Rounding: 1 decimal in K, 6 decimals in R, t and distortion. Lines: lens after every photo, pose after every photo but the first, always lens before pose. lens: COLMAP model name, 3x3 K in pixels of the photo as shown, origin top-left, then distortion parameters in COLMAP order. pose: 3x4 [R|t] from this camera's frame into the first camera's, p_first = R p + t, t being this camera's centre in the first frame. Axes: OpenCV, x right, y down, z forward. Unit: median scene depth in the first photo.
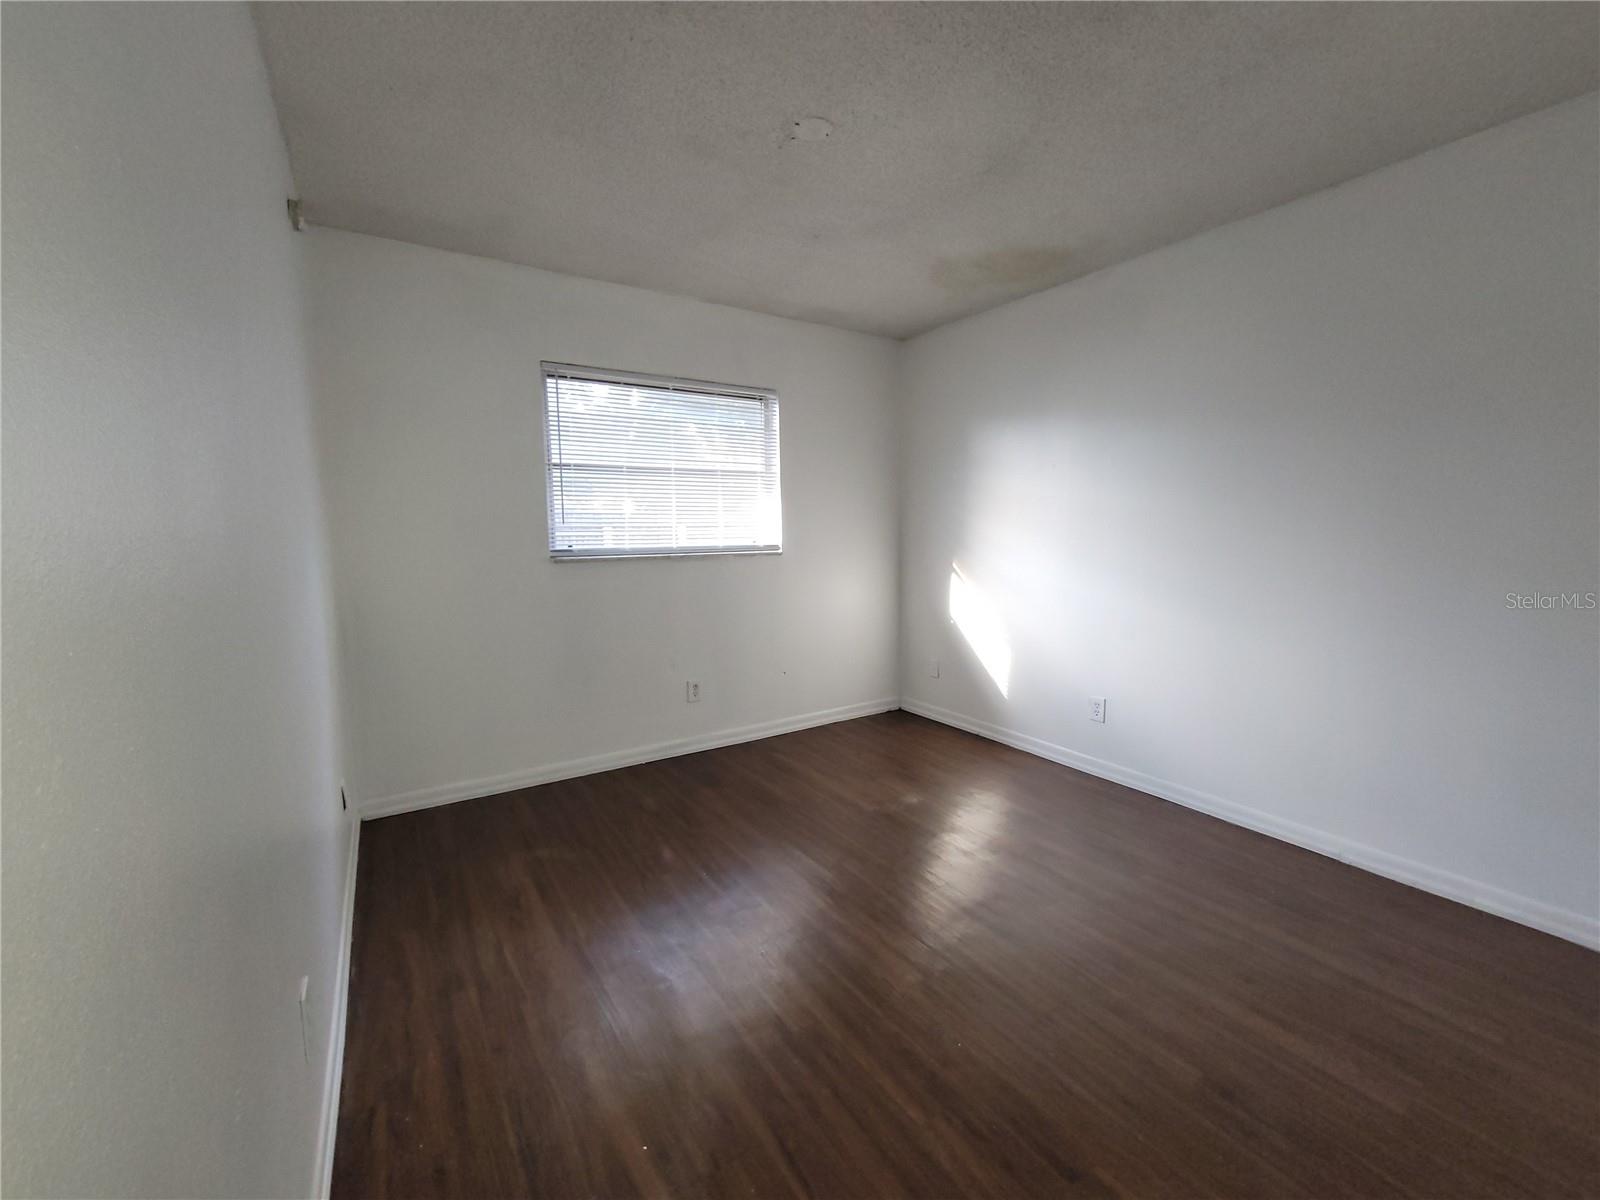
lens RADIAL K [[653.8, 0, 803.1], [0, 653.8, 603.1], [0, 0, 1]] dist [-0.003391, 0.000367]
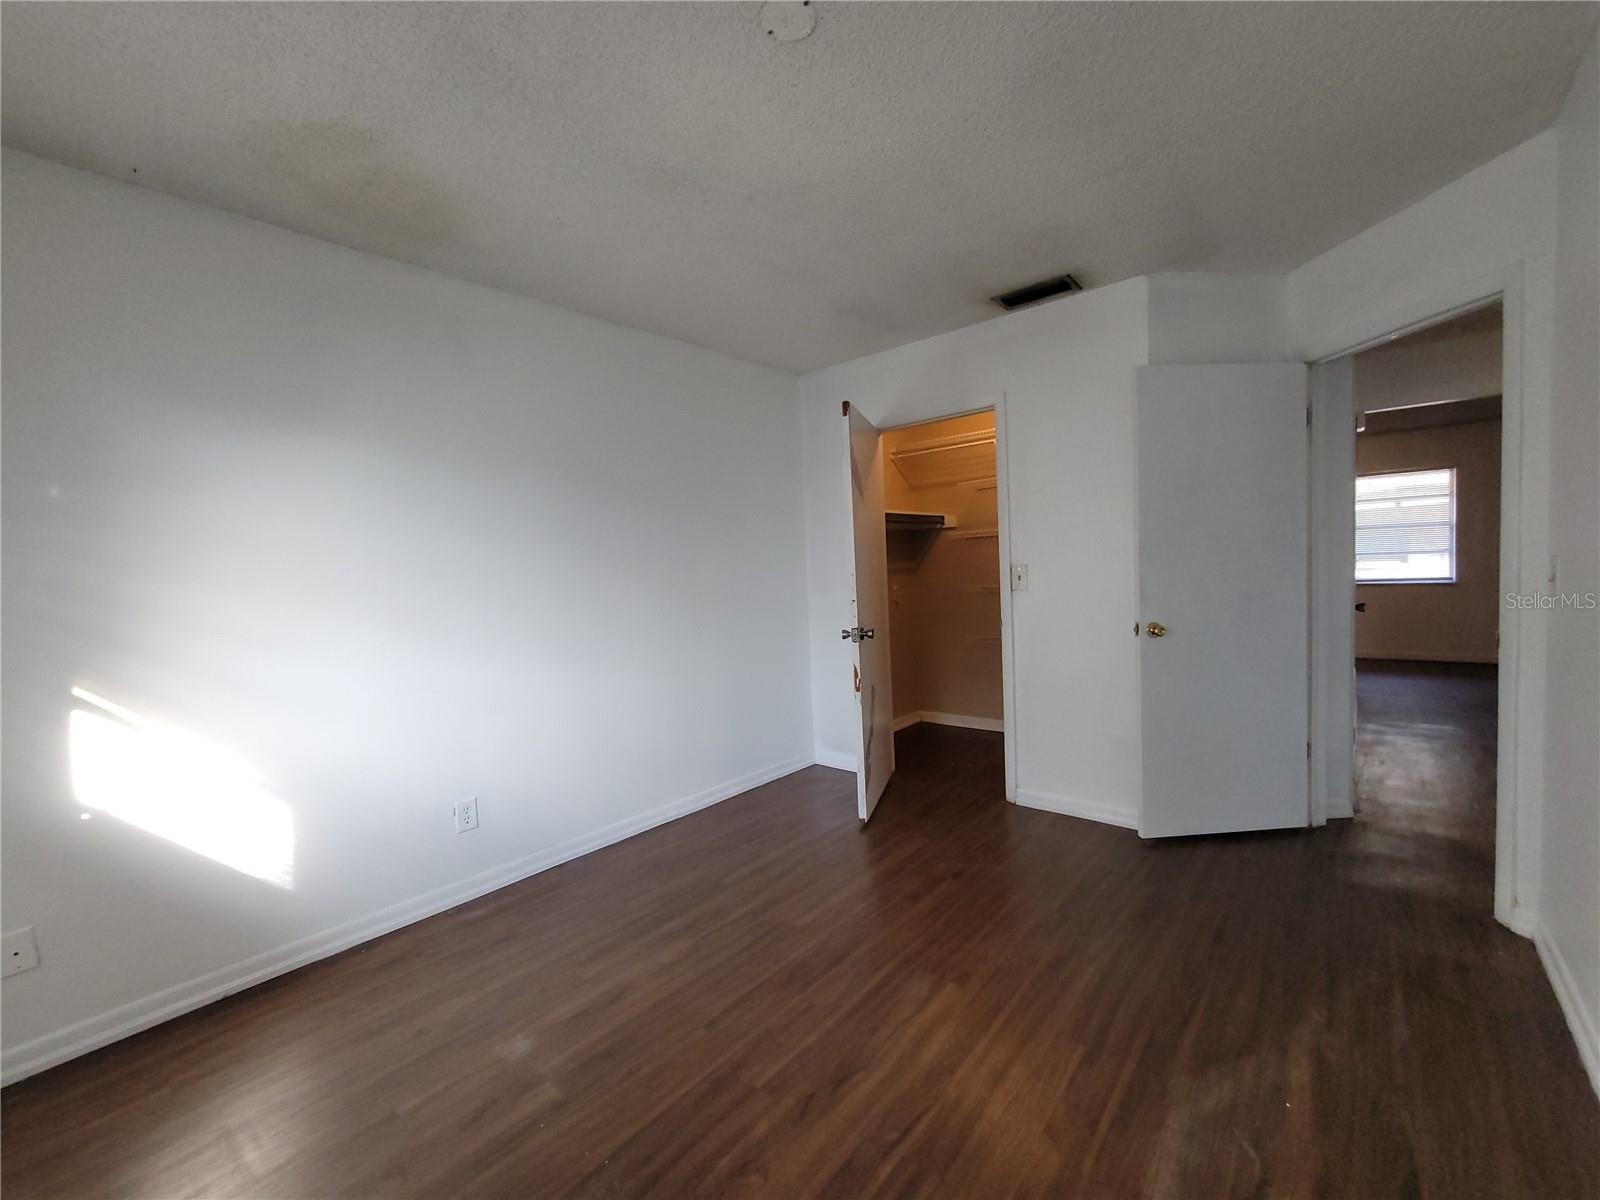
lens RADIAL K [[653.8, 0, 801.5], [0, 653.8, 611.0], [0, 0, 1]] dist [-0.003391, 0.000367]
pose [[-0.278857, -0.046248, 0.959218, -0.420538], [0.159050, 0.982821, 0.093624, -0.093779], [-0.947070, 0.178672, -0.266711, 0.785149]]
